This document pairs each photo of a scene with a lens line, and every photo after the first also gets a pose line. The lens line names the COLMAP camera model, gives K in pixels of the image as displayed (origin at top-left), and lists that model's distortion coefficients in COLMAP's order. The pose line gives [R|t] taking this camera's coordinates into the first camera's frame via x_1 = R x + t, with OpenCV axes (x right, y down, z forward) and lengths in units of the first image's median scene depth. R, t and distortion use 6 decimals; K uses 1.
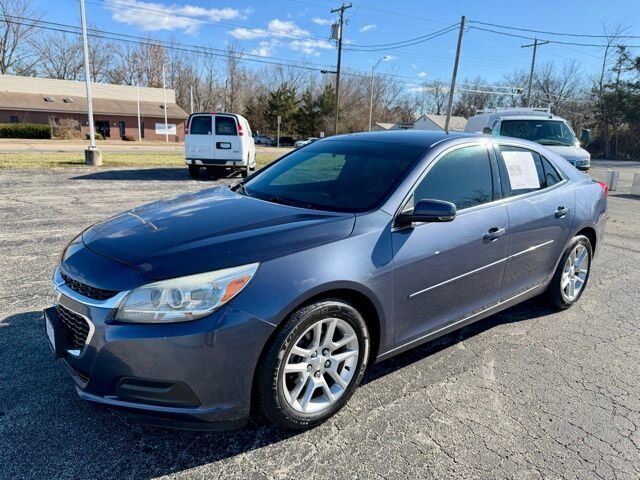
lens RADIAL K [[462.0, 0, 321.8], [0, 462.0, 239.8], [0, 0, 1]] dist [0.040374, -0.052888]
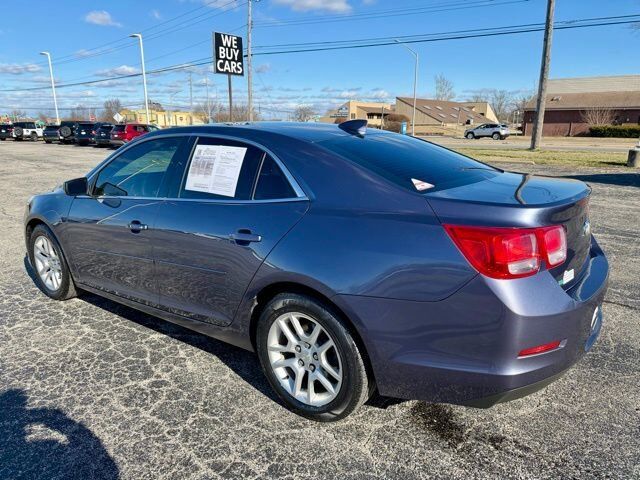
lens RADIAL K [[462.0, 0, 321.8], [0, 462.0, 239.8], [0, 0, 1]] dist [0.040374, -0.052888]
pose [[0.216778, 0.201663, -0.955165, 0.142953], [-0.205336, 0.965961, 0.157341, -0.021866], [0.954382, 0.162022, 0.250808, 0.118211]]
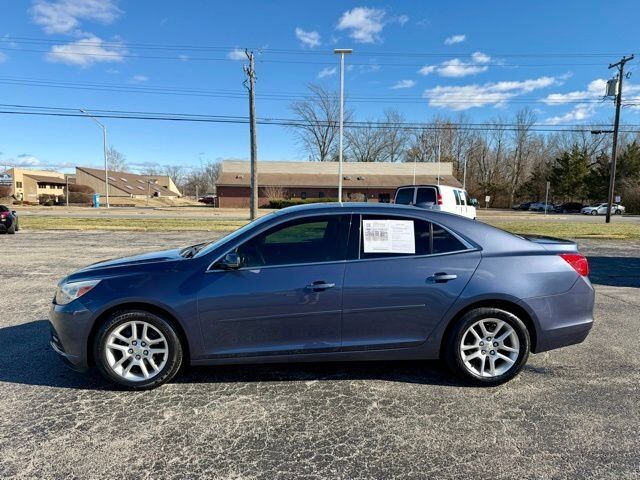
lens RADIAL K [[462.0, 0, 321.8], [0, 462.0, 239.8], [0, 0, 1]] dist [0.040374, -0.052888]
pose [[0.793473, 0.029650, -0.607883, 0.112040], [-0.117620, 0.987453, -0.105366, -0.000128], [0.597131, 0.155104, 0.787005, 0.007876]]
